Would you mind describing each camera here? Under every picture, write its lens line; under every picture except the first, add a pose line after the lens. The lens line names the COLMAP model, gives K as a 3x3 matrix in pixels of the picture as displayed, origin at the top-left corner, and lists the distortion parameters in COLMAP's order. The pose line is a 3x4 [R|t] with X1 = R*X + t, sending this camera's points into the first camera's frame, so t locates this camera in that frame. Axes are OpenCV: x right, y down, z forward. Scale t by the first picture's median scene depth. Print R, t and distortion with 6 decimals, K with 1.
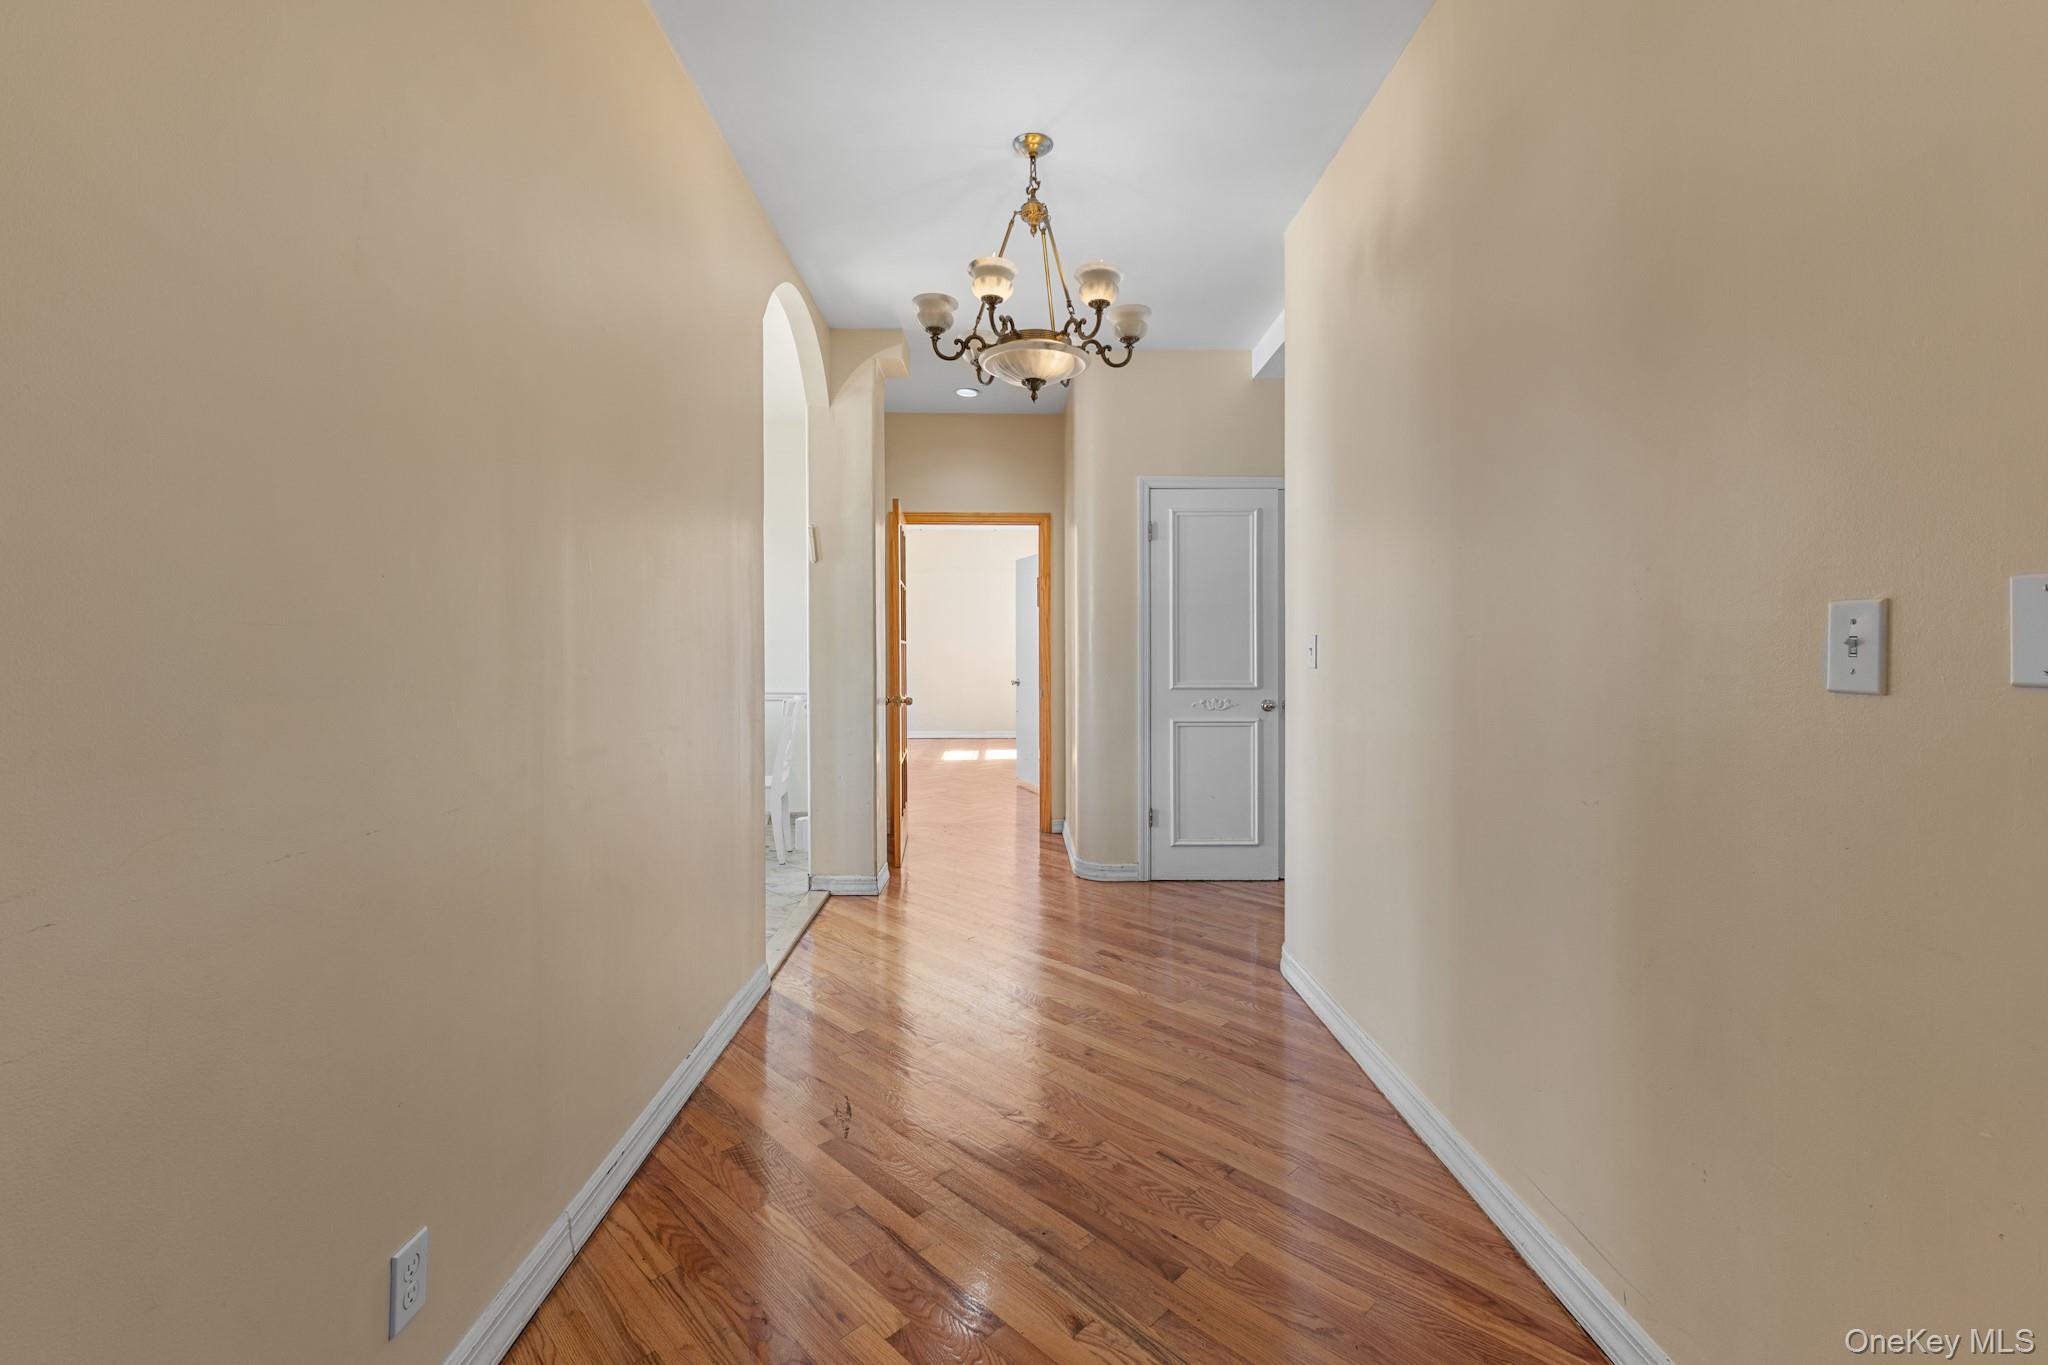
lens RADIAL K [[868.2, 0, 1026.6], [0, 868.2, 661.7], [0, 0, 1]] dist [0.001898, 0.000046]
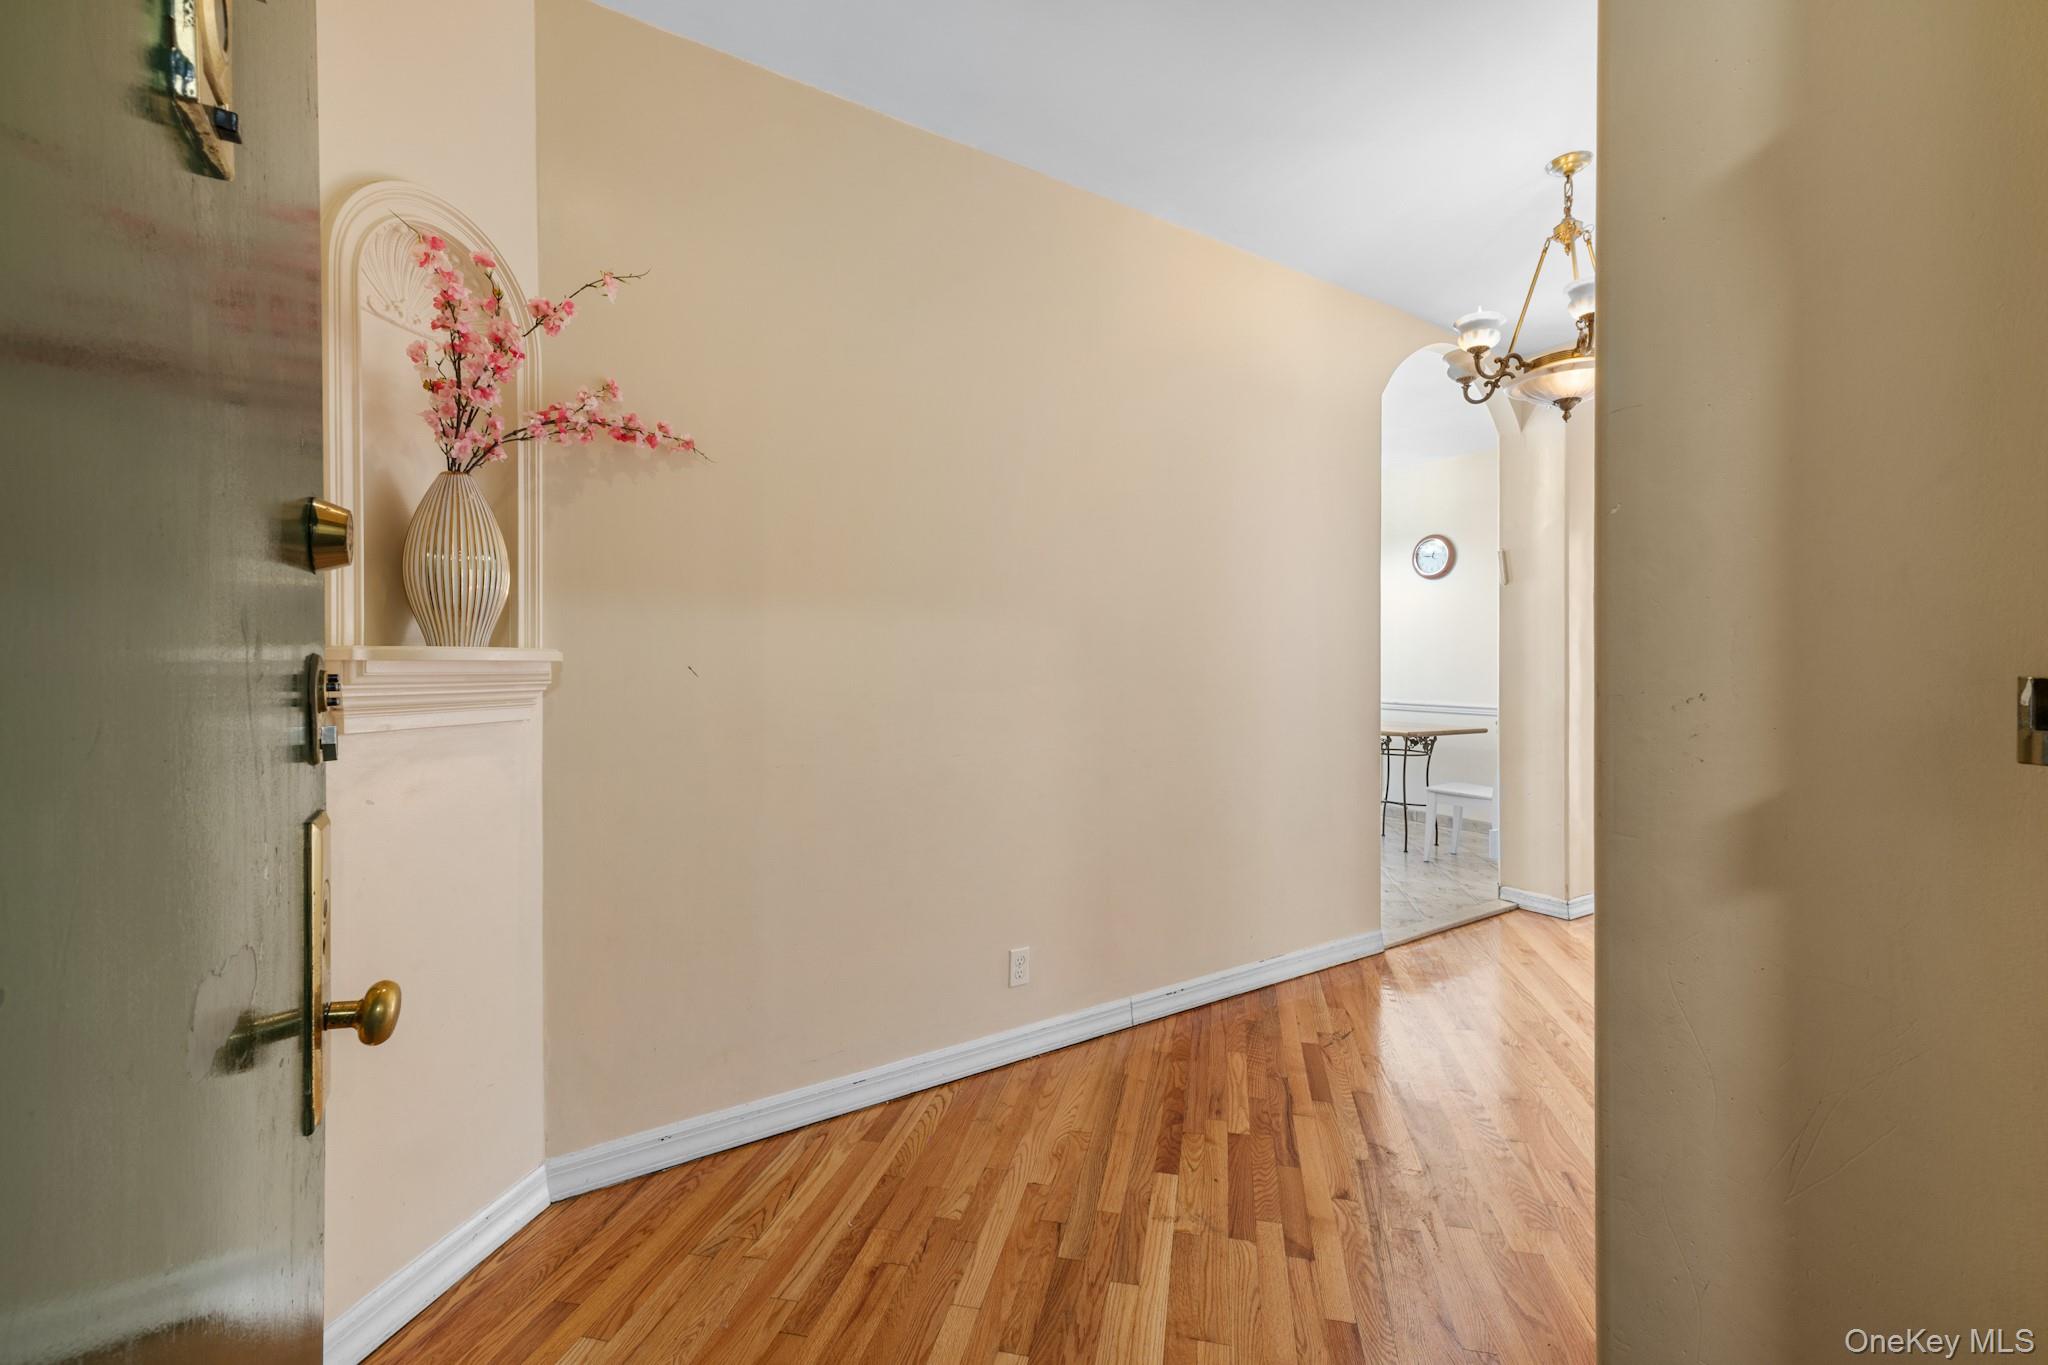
lens RADIAL K [[868.2, 0, 1026.5], [0, 868.2, 676.4], [0, 0, 1]] dist [0.001898, 0.000046]
pose [[0.520826, 0.012810, -0.853566, 0.558999], [-0.013407, 0.999887, 0.006825, -0.005251], [0.853557, 0.007889, 0.520939, -0.047443]]
